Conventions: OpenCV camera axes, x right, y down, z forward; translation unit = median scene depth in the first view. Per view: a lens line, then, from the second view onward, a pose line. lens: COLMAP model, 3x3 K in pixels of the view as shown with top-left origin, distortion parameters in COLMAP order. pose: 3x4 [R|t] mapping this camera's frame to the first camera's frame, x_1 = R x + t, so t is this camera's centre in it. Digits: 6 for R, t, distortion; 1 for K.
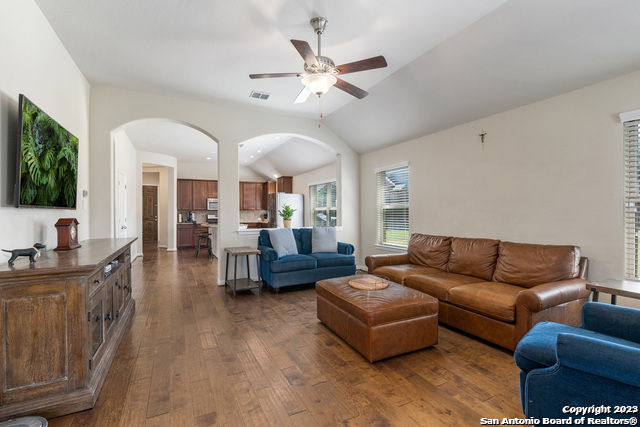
lens RADIAL K [[290.3, 0, 318.4], [0, 290.3, 213.0], [0, 0, 1]] dist [-0.011677, 0.002801]
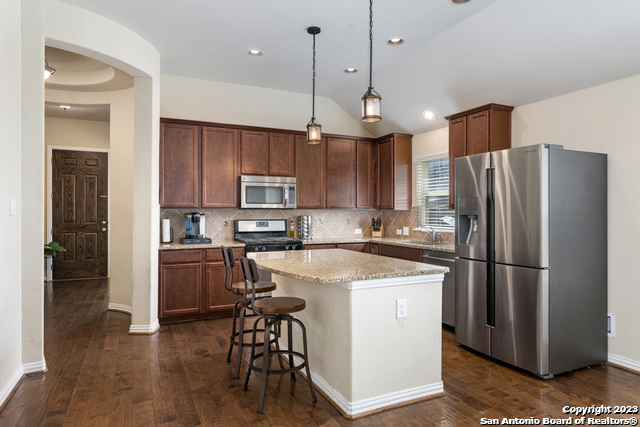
lens RADIAL K [[391.6, 0, 323.0], [0, 391.6, 213.0], [0, 0, 1]] dist [-0.010191, 0.000677]
pose [[0.999859, 0.006825, -0.015337, -0.276664], [-0.006818, 0.999977, 0.000487, -0.005574], [0.015340, -0.000383, 0.999882, 0.520845]]
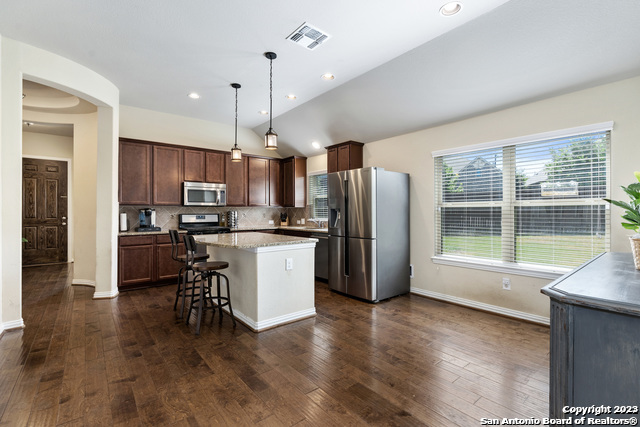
lens RADIAL K [[290.3, 0, 321.9], [0, 290.3, 212.5], [0, 0, 1]] dist [-0.011677, 0.002801]
pose [[0.975785, 0.004101, 0.218693, -0.263063], [-0.003898, 0.999991, -0.001361, 0.001521], [-0.218696, 0.000475, 0.975793, 0.465288]]
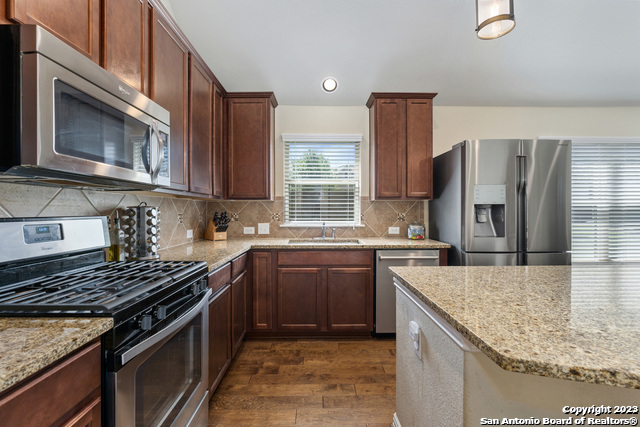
lens RADIAL K [[290.3, 0, 320.1], [0, 290.3, 211.3], [0, 0, 1]] dist [-0.011677, 0.002801]
pose [[0.437213, 0.002312, 0.899355, -0.424367], [-0.000337, 0.999997, -0.002406, 0.002010], [-0.899358, 0.000749, 0.437212, 0.894402]]
